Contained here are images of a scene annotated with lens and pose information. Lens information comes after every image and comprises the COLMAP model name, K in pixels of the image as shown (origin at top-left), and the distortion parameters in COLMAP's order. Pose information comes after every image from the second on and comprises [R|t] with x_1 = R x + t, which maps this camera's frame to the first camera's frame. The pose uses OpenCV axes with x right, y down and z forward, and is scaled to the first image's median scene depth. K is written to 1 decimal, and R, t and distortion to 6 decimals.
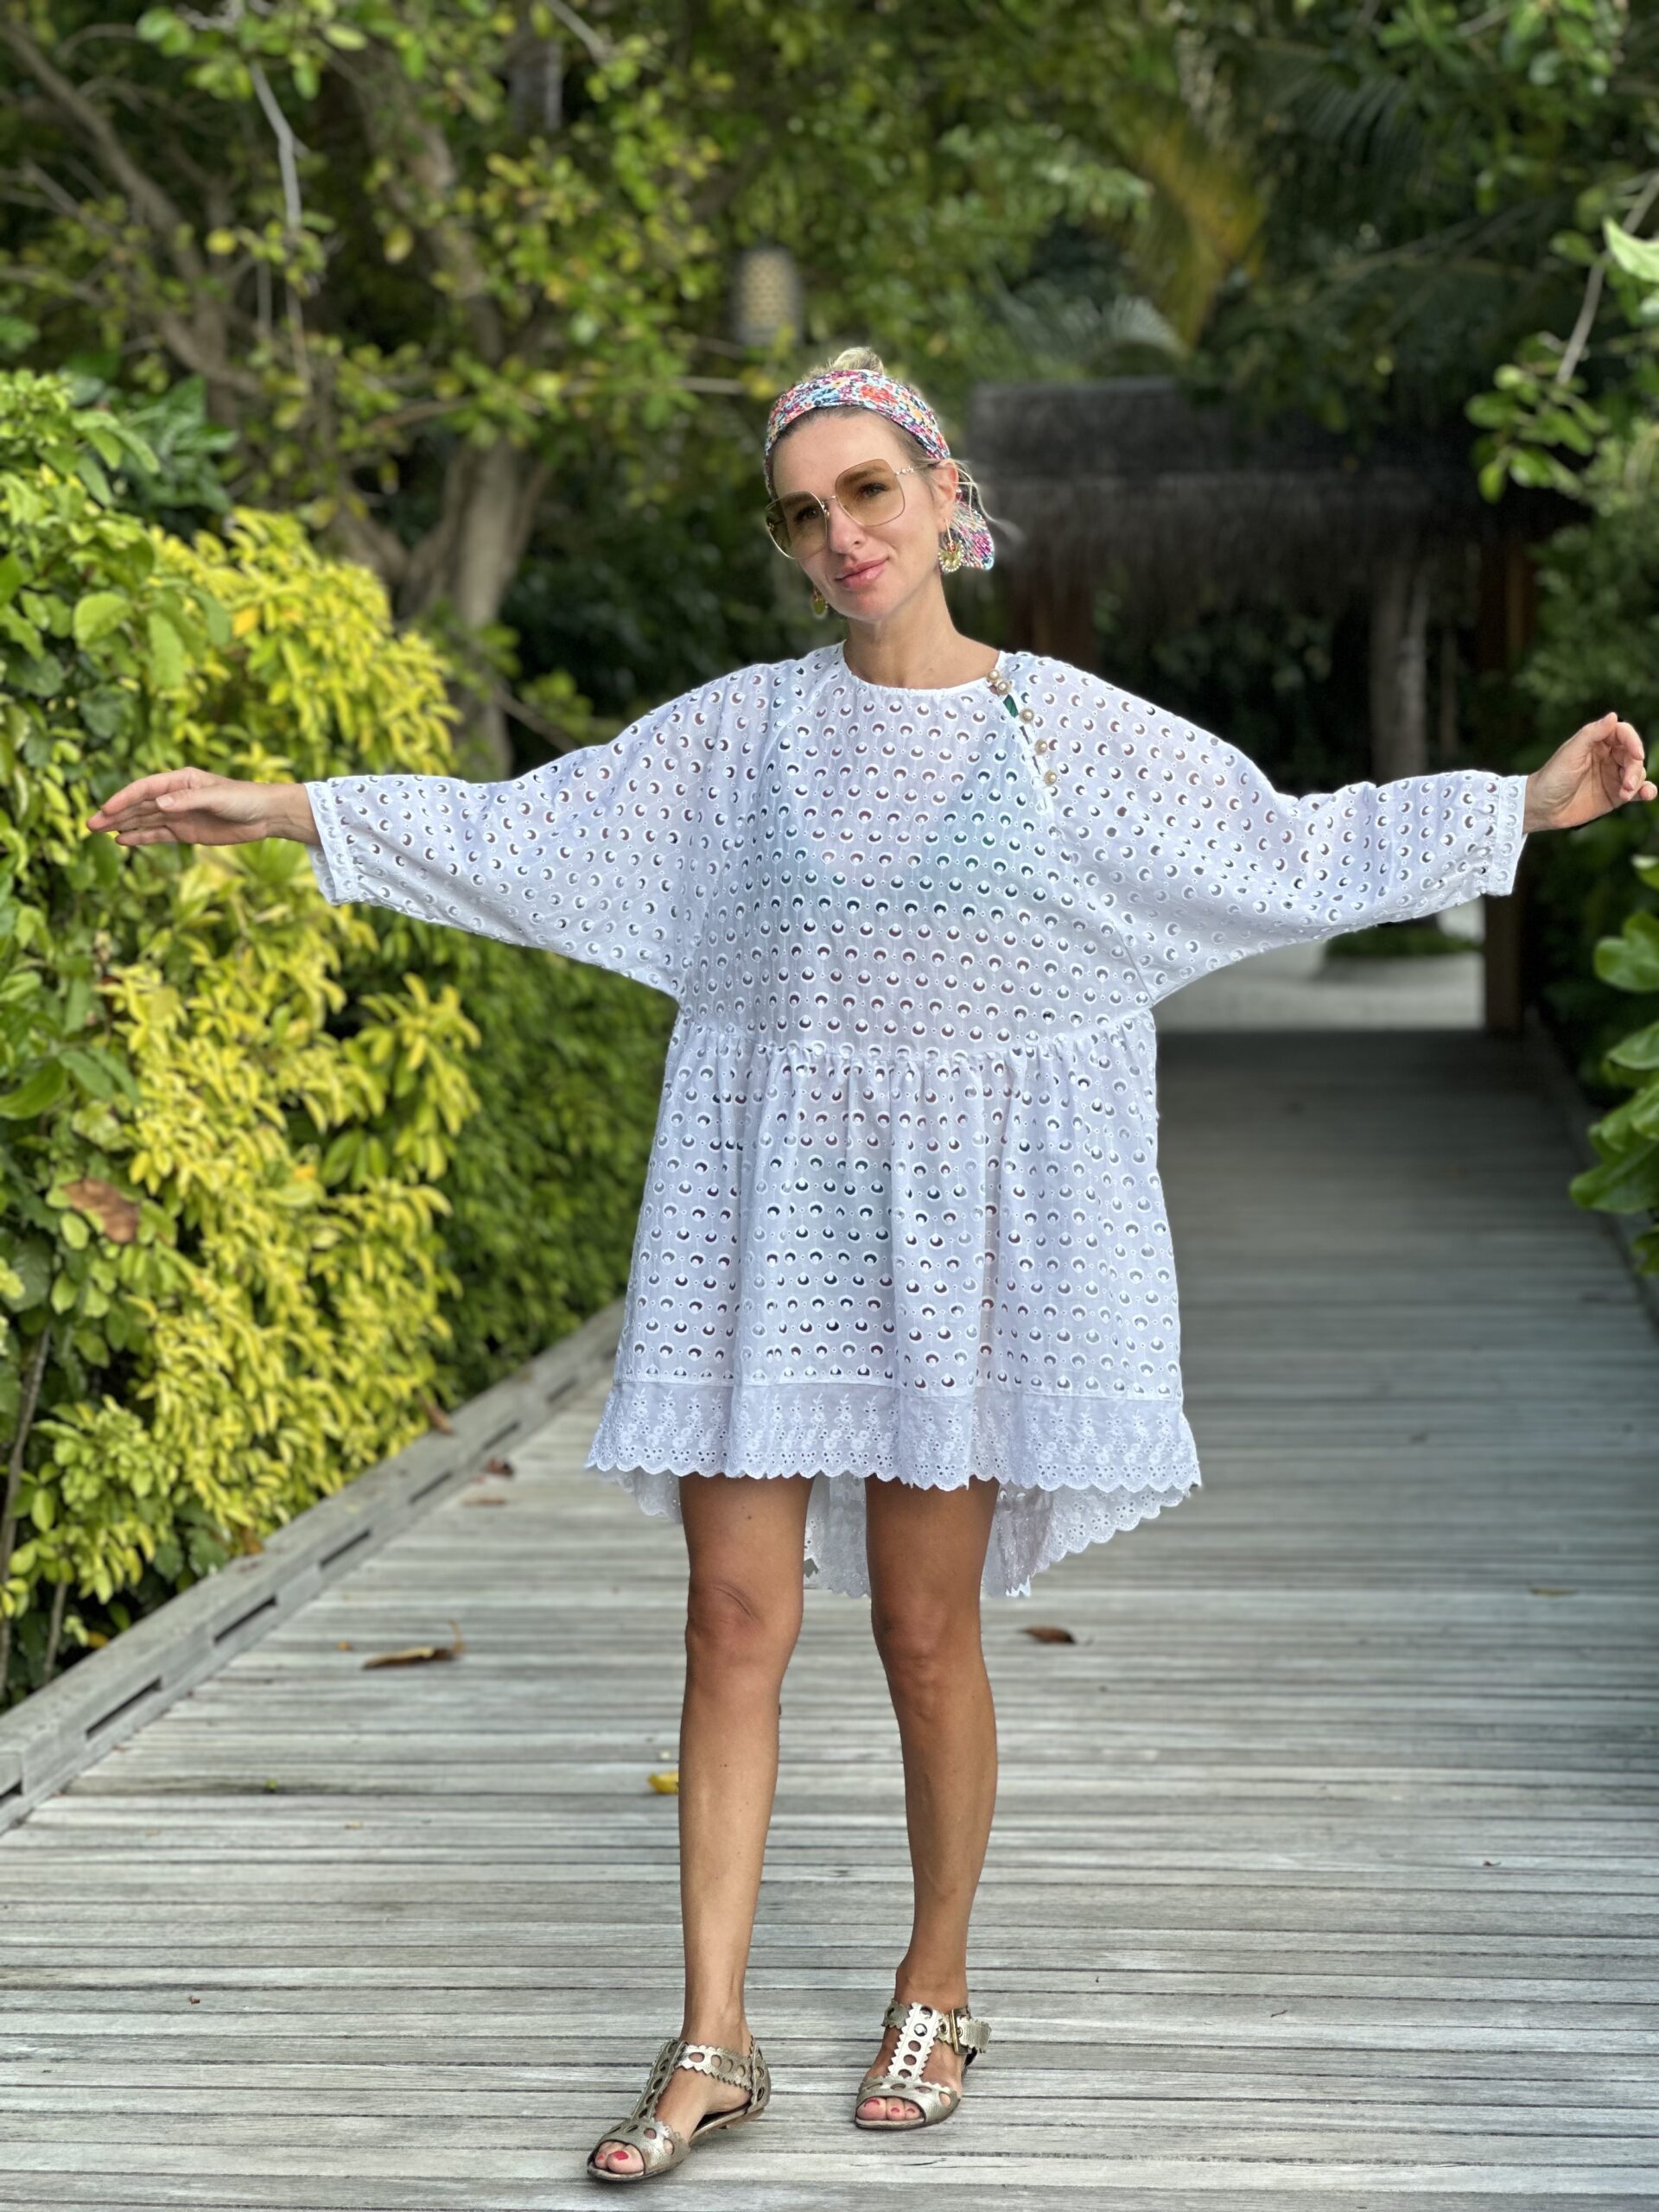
lens RADIAL K [[4962.4, 0, 830.7], [0, 4962.4, 1045.1], [0, 0, 1]] dist [0.213619, 0.290313]
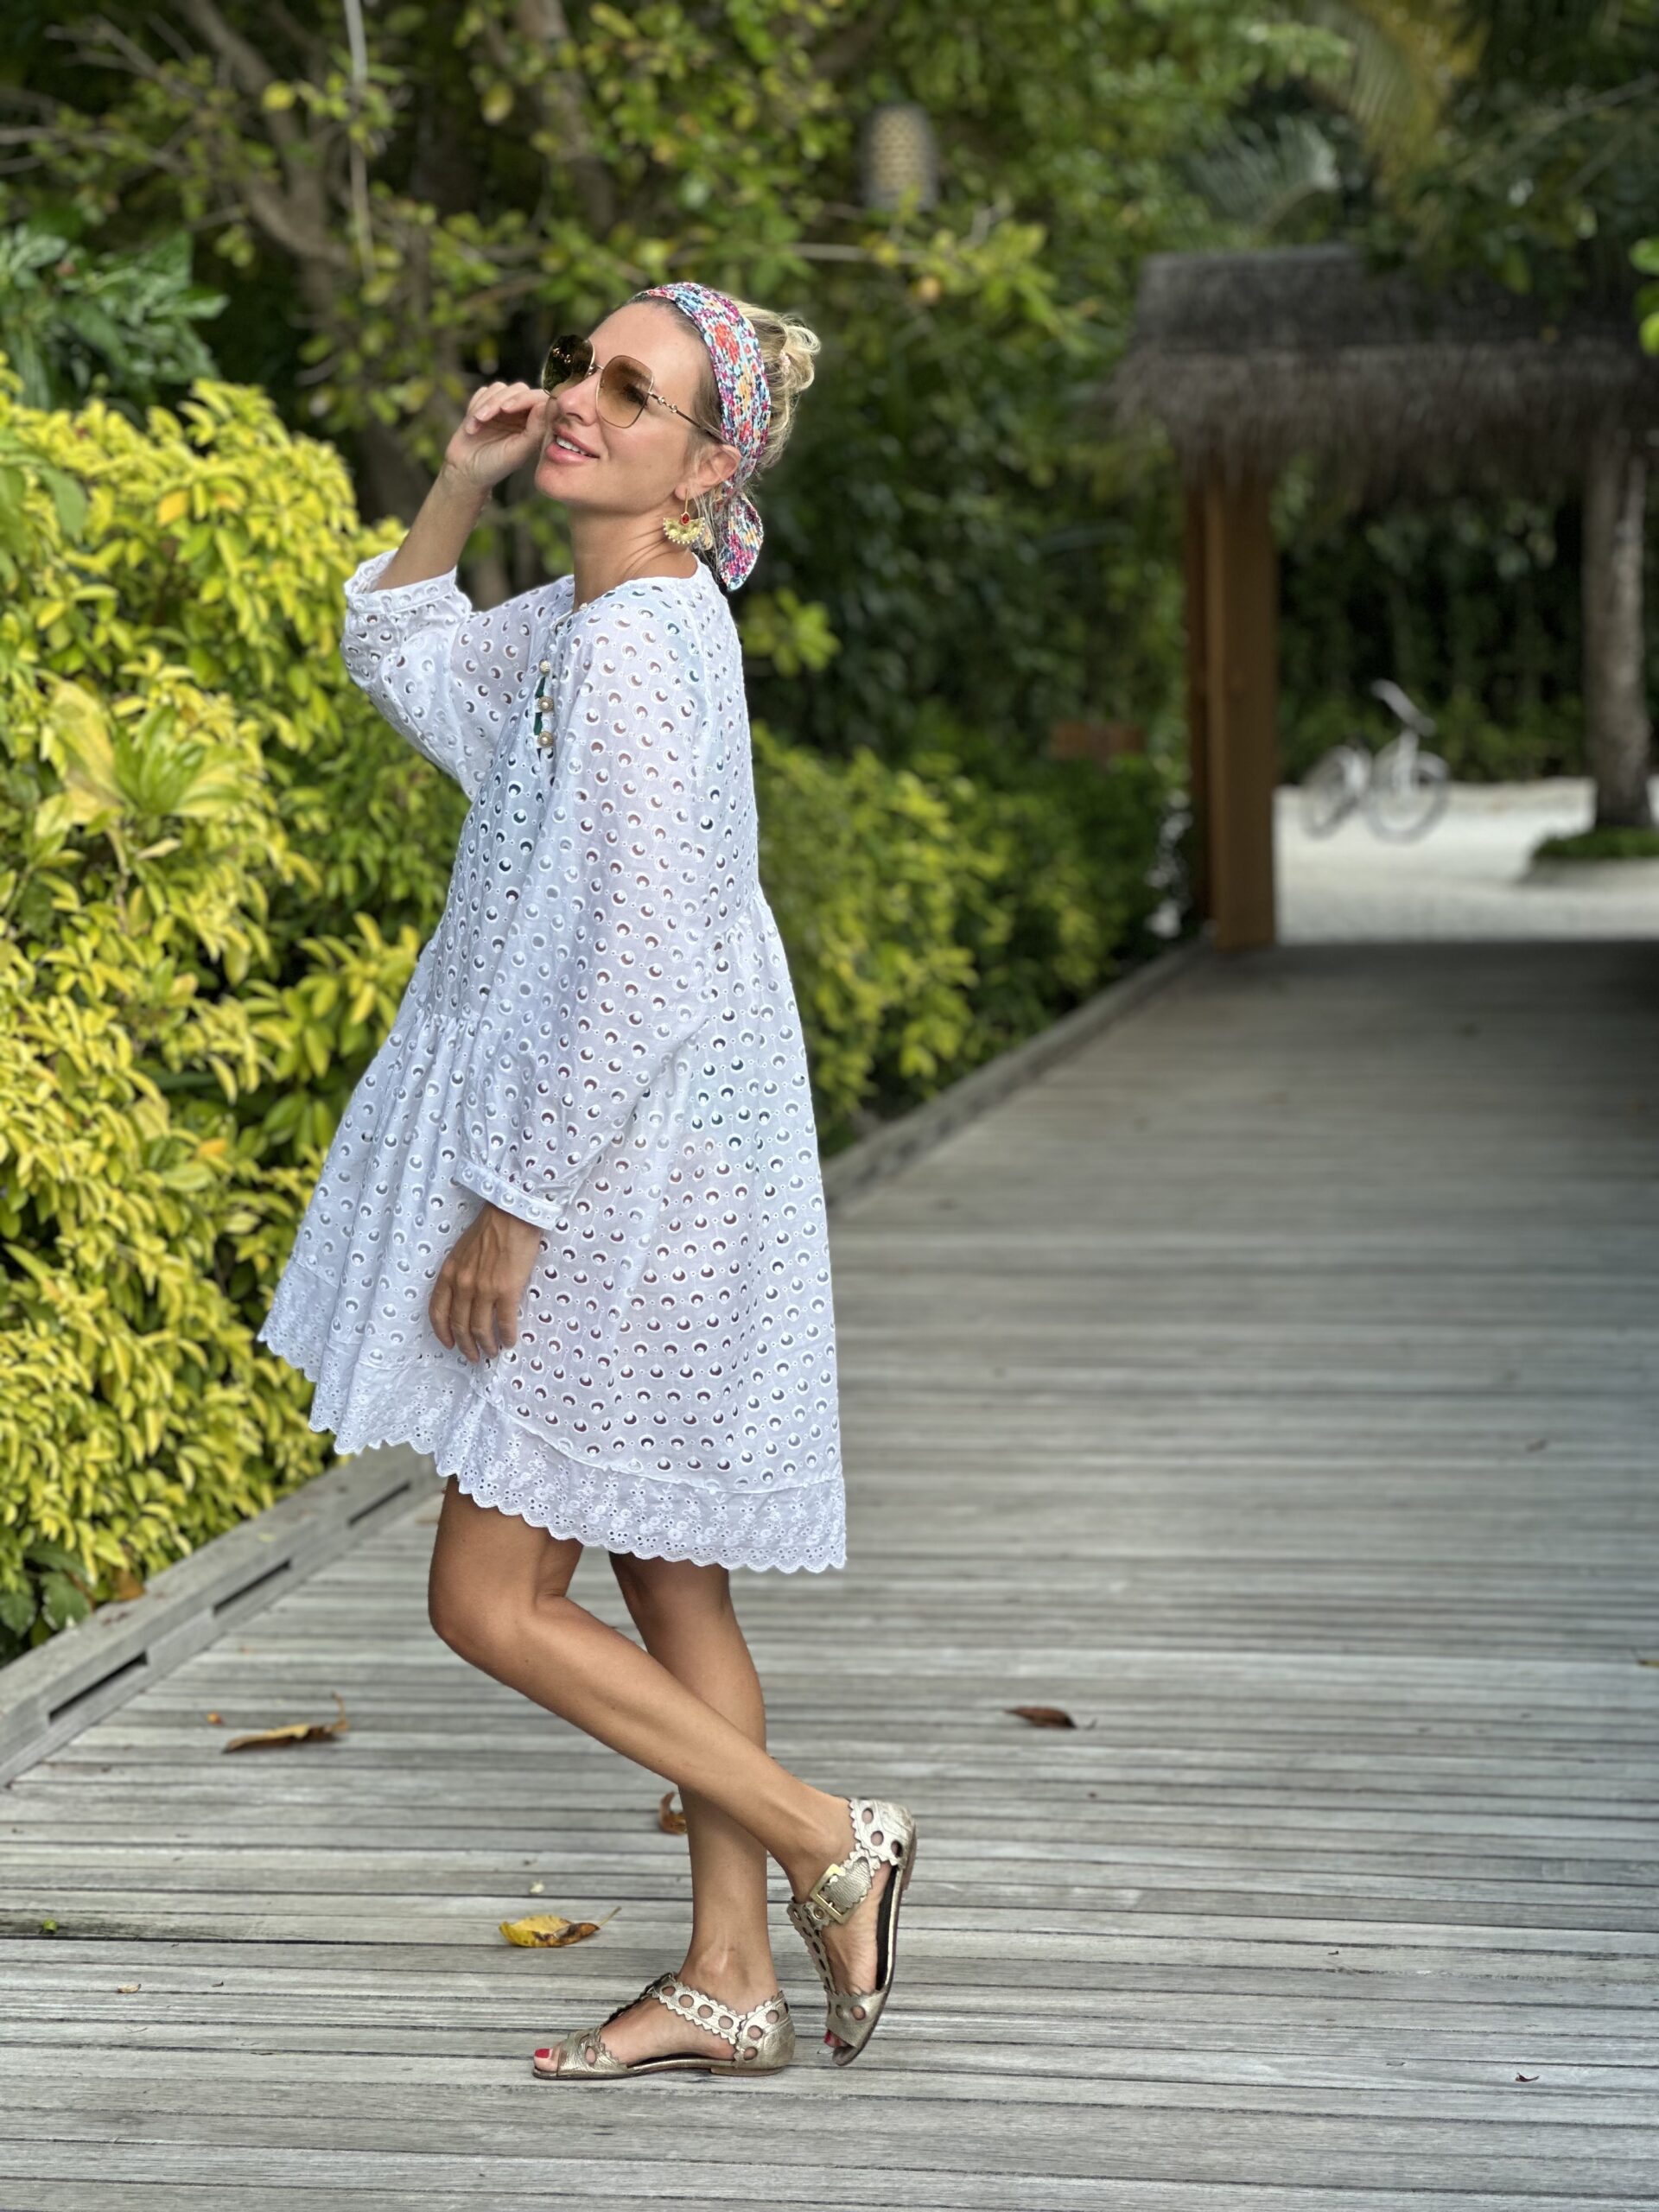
lens RADIAL K [[4610.4, 0, 824.2], [0, 4610.4, 1029.5], [0, 0, 1]] dist [0.451556, -2.772284]
pose [[0.997356, 0.001935, -0.072639, 0.058872], [-0.000100, 0.999681, 0.025249, -0.015316], [0.072664, -0.025175, 0.997039, 0.205548]]
